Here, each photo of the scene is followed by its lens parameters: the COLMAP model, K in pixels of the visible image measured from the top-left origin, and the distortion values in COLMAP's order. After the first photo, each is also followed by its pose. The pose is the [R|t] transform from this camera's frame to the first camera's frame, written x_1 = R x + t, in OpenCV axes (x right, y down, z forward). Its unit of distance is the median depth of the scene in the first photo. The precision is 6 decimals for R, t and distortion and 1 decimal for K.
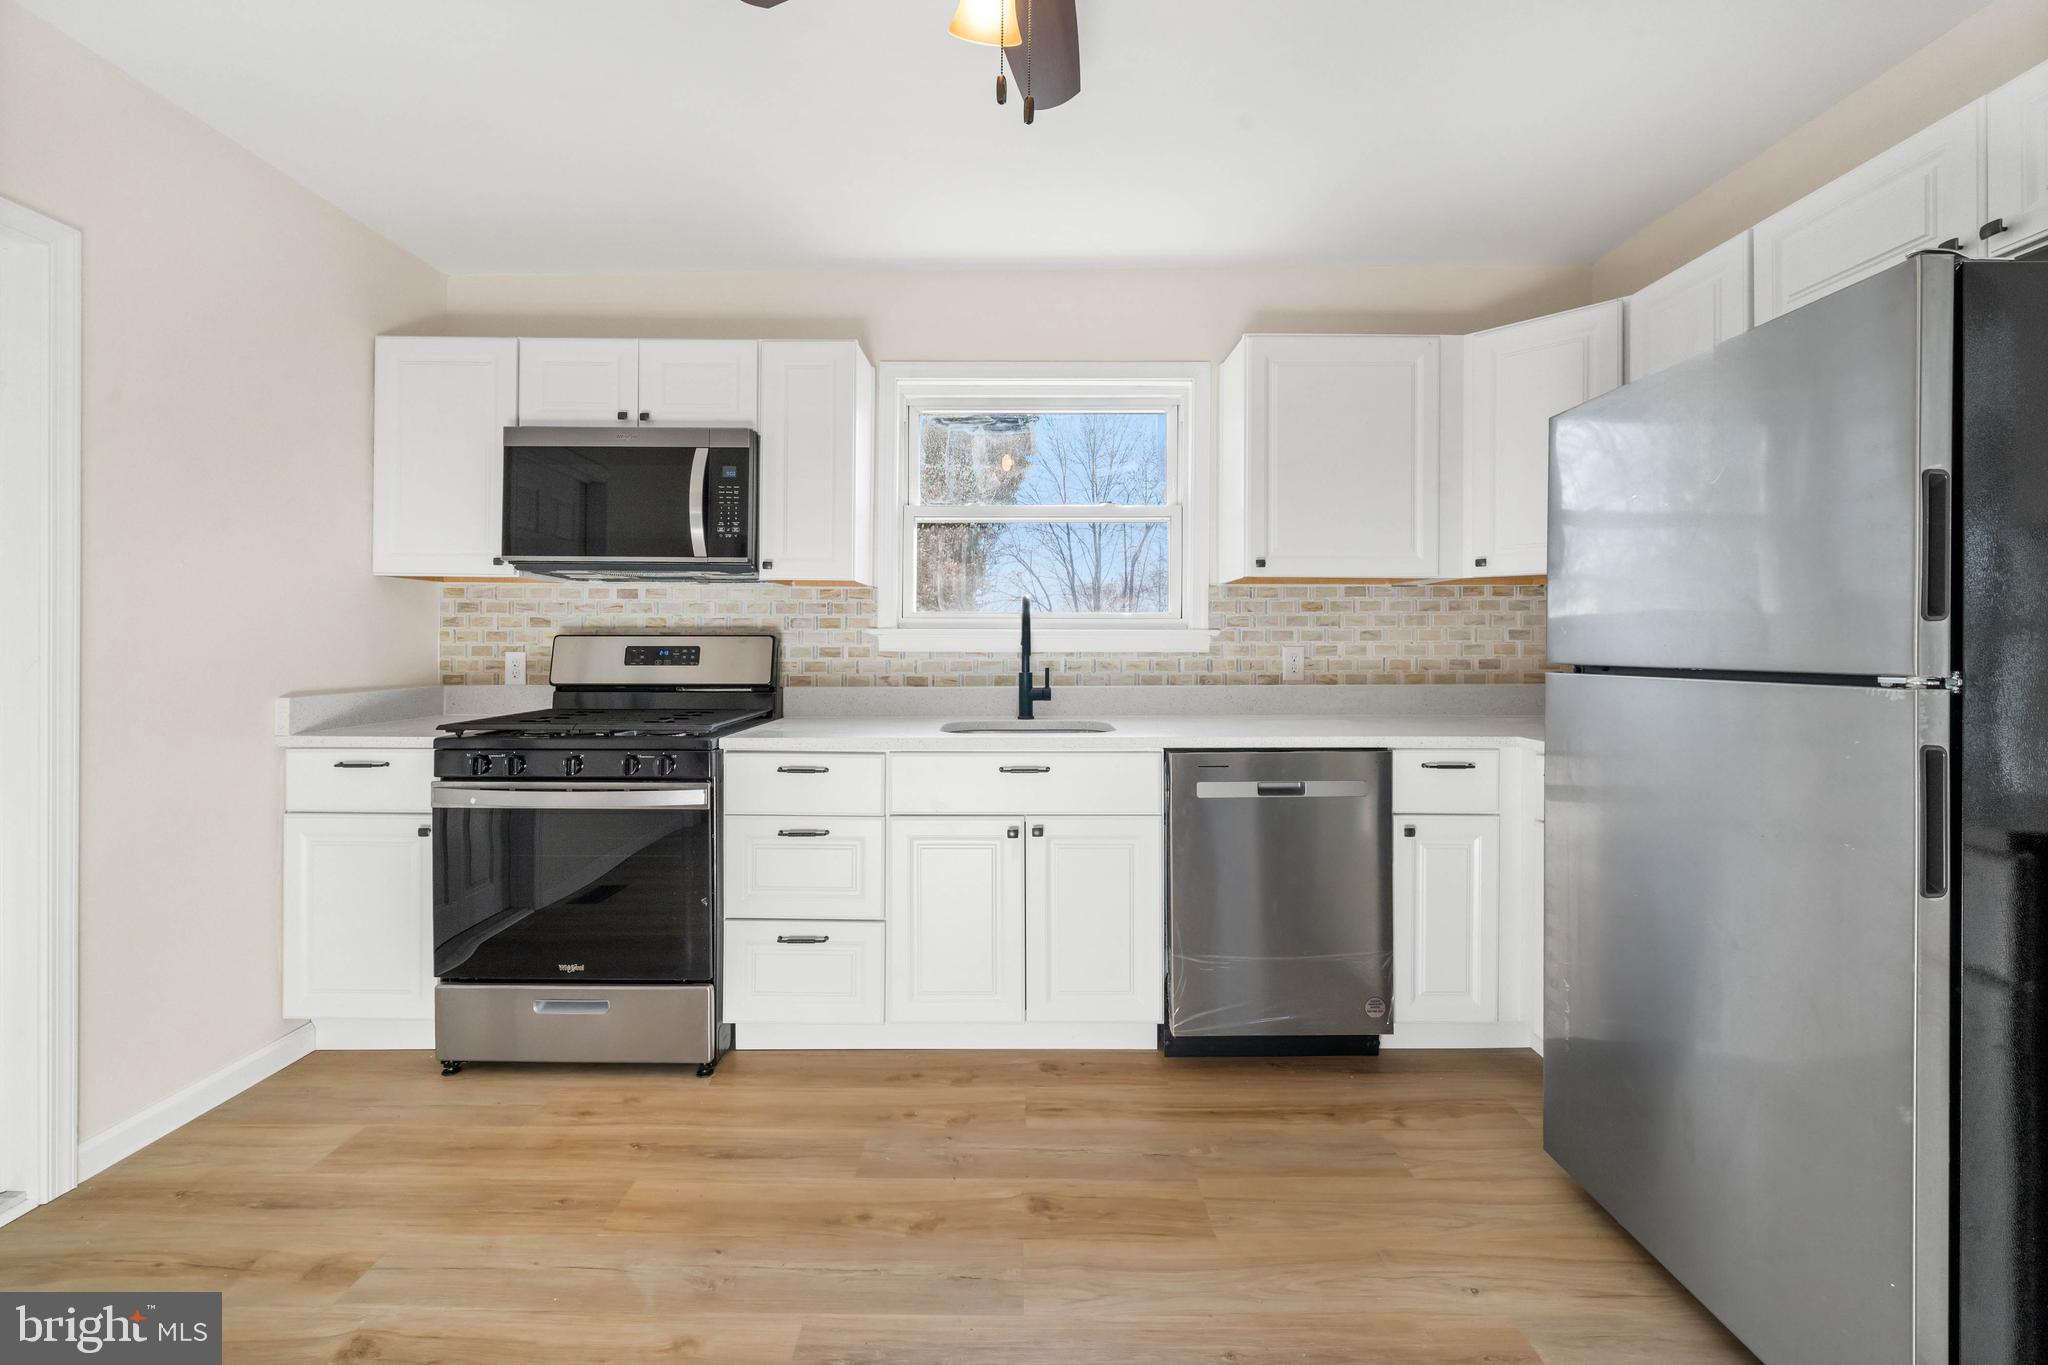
lens RADIAL K [[817.2, 0, 1006.1], [0, 817.2, 642.1], [0, 0, 1]] dist [-0.003307, -0.000297]
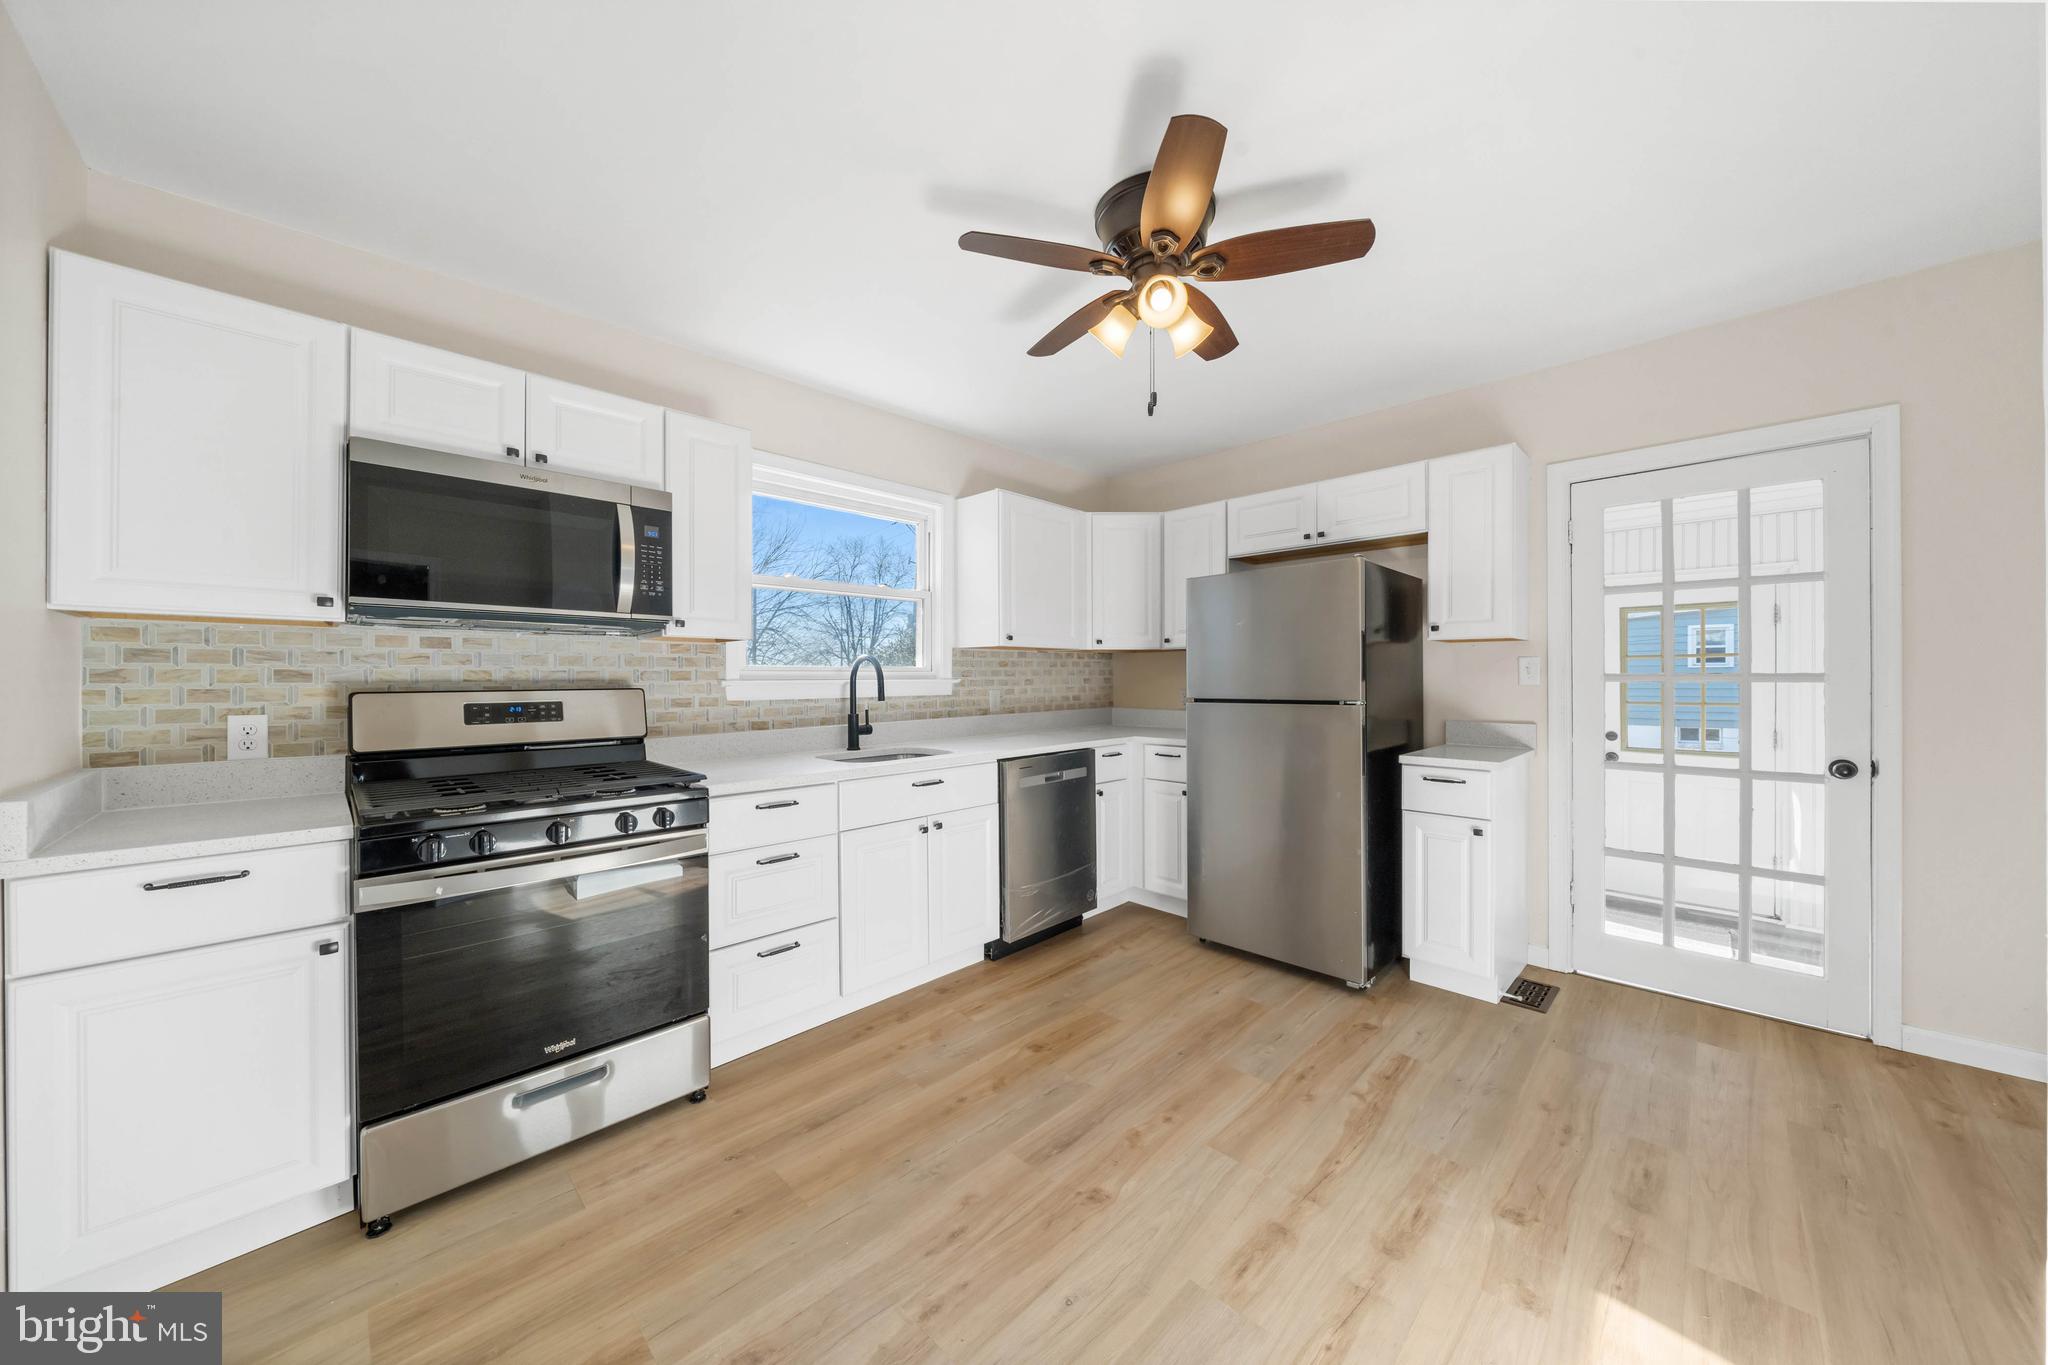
lens RADIAL K [[702.3, 0, 1008.9], [0, 702.3, 678.2], [0, 0, 1]] dist [-0.006636, -0.000106]
pose [[0.702645, -0.006728, 0.711509, -0.634975], [0.005663, 0.999977, 0.003864, -0.023519], [-0.711518, 0.001314, 0.702666, 0.051551]]
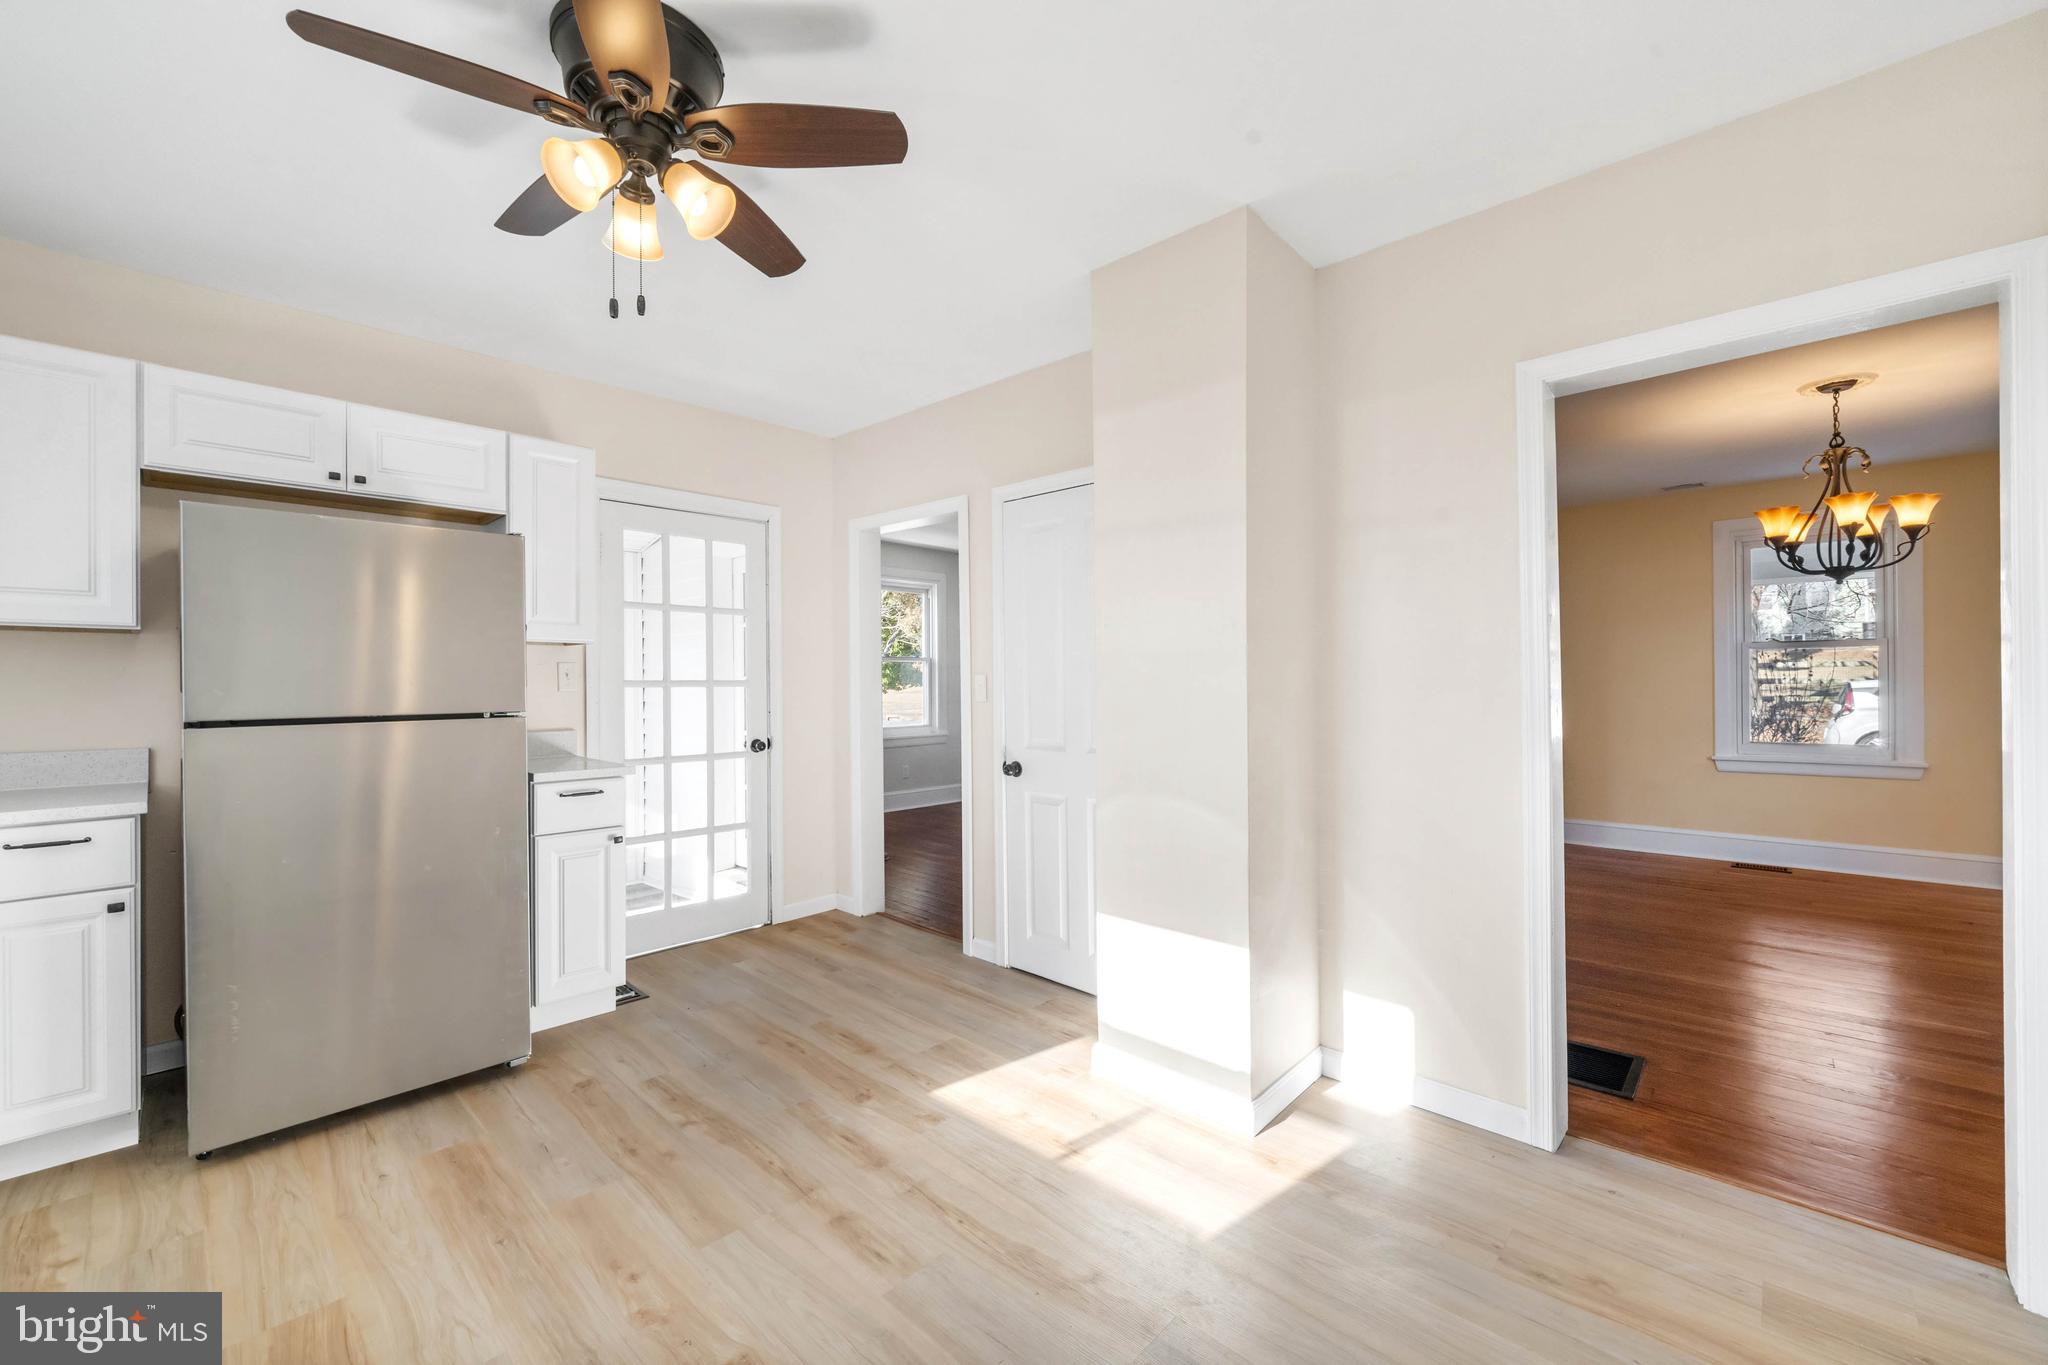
lens RADIAL K [[817.2, 0, 1017.8], [0, 817.2, 683.0], [0, 0, 1]] dist [-0.003307, -0.000297]
pose [[-0.738799, -0.000693, 0.673925, -0.645153], [0.003343, 0.999983, 0.004694, -0.020126], [-0.673917, 0.005721, -0.738785, 0.730752]]
